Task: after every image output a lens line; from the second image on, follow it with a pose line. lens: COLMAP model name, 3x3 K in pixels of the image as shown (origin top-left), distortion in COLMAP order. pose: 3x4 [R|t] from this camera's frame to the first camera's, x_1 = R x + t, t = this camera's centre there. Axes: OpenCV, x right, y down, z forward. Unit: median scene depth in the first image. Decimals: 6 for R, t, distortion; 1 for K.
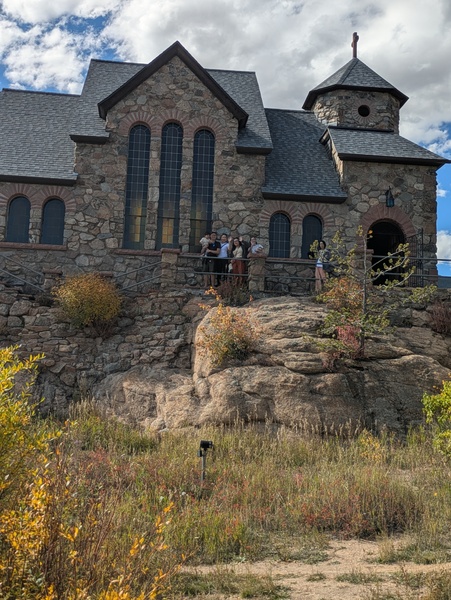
lens RADIAL K [[779.9, 0, 217.4], [0, 779.9, 284.0], [0, 0, 1]] dist [0.072492, 0.000000]
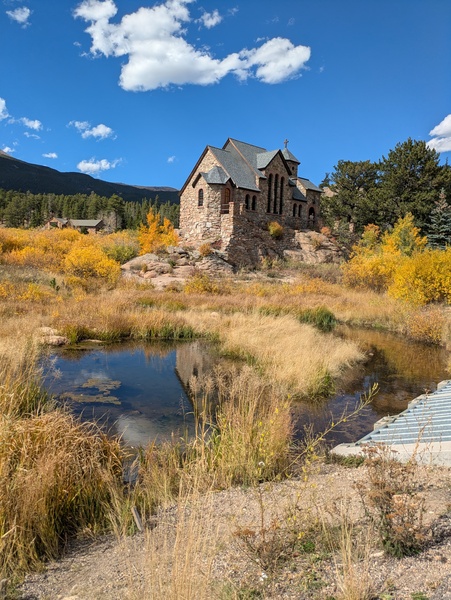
lens RADIAL K [[441.4, 0, 224.7], [0, 441.4, 300.2], [0, 0, 1]] dist [0.054644, -0.031797]
pose [[0.771884, -0.071096, 0.631775, -1.510504], [-0.110626, 0.963548, 0.243592, -0.125520], [-0.626064, -0.257915, 0.735883, -0.431254]]
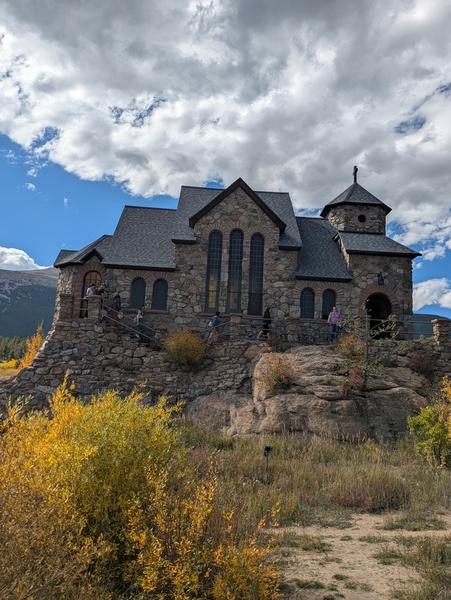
lens RADIAL K [[547.5, 0, 224.0], [0, 547.5, 298.1], [0, 0, 1]] dist [0.063200, 0.000000]
pose [[0.998750, 0.001544, -0.049951, -0.028688], [-0.003389, 0.999314, -0.036886, -0.033079], [0.049860, 0.037009, 0.998070, -0.072588]]
